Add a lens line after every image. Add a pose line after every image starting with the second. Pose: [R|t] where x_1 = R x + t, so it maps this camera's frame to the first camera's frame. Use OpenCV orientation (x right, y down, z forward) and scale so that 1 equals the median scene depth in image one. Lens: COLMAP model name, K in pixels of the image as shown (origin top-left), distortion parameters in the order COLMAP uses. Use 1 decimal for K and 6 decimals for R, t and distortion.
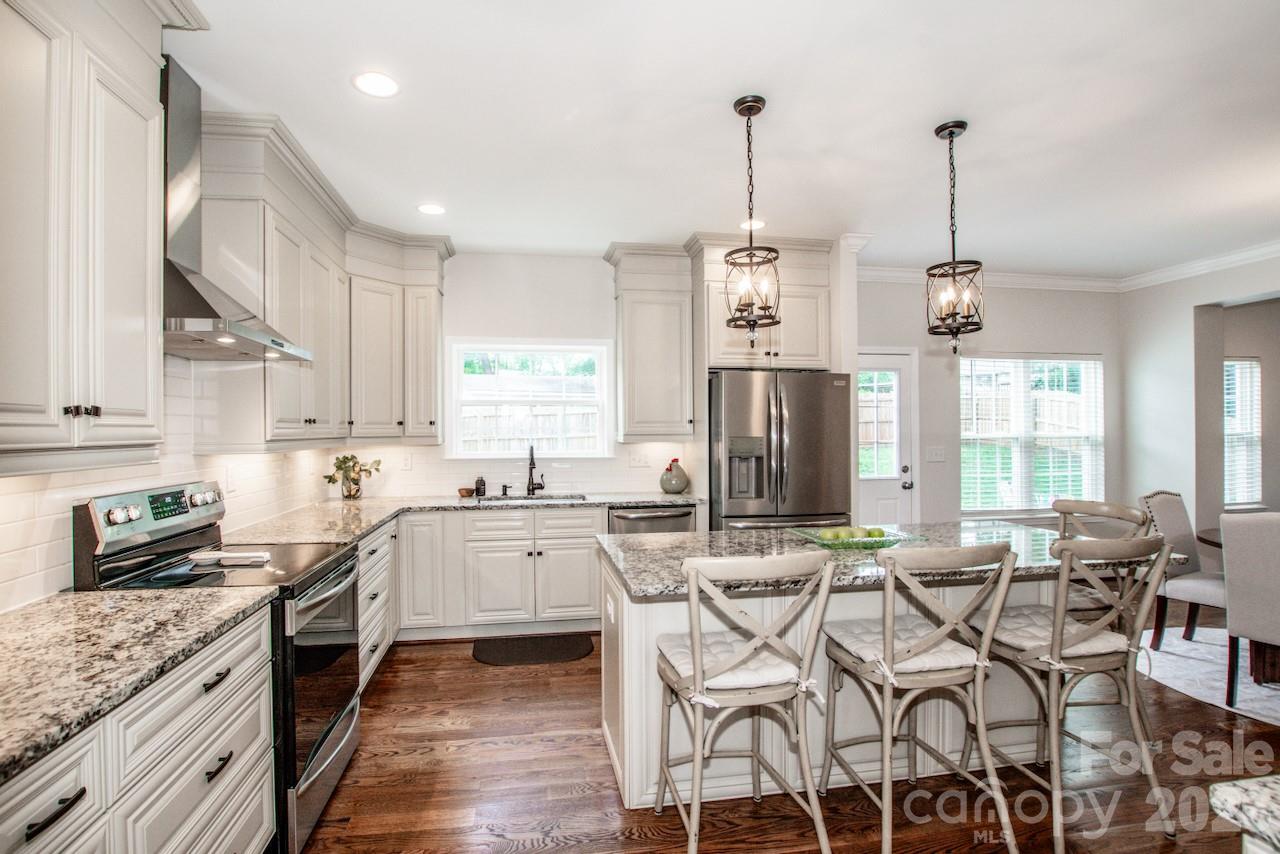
lens RADIAL K [[596.9, 0, 649.5], [0, 596.9, 427.9], [0, 0, 1]] dist [-0.024189, 0.002248]
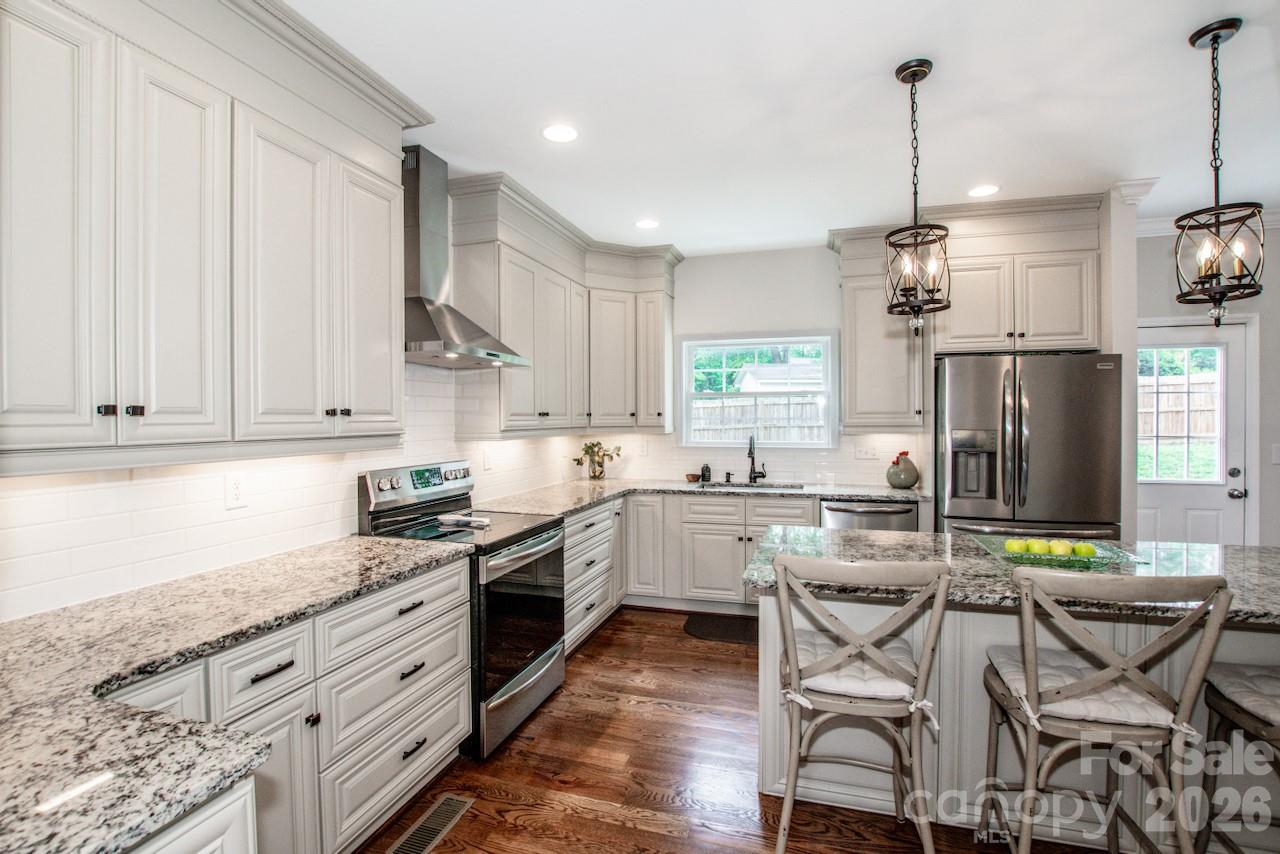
lens RADIAL K [[596.9, 0, 688.6], [0, 596.9, 422.3], [0, 0, 1]] dist [-0.024189, 0.002248]
pose [[0.901862, 0.005916, -0.431984, 0.234319], [-0.000030, 0.999907, 0.013633, -0.012052], [0.432025, -0.012282, 0.901778, 0.019296]]
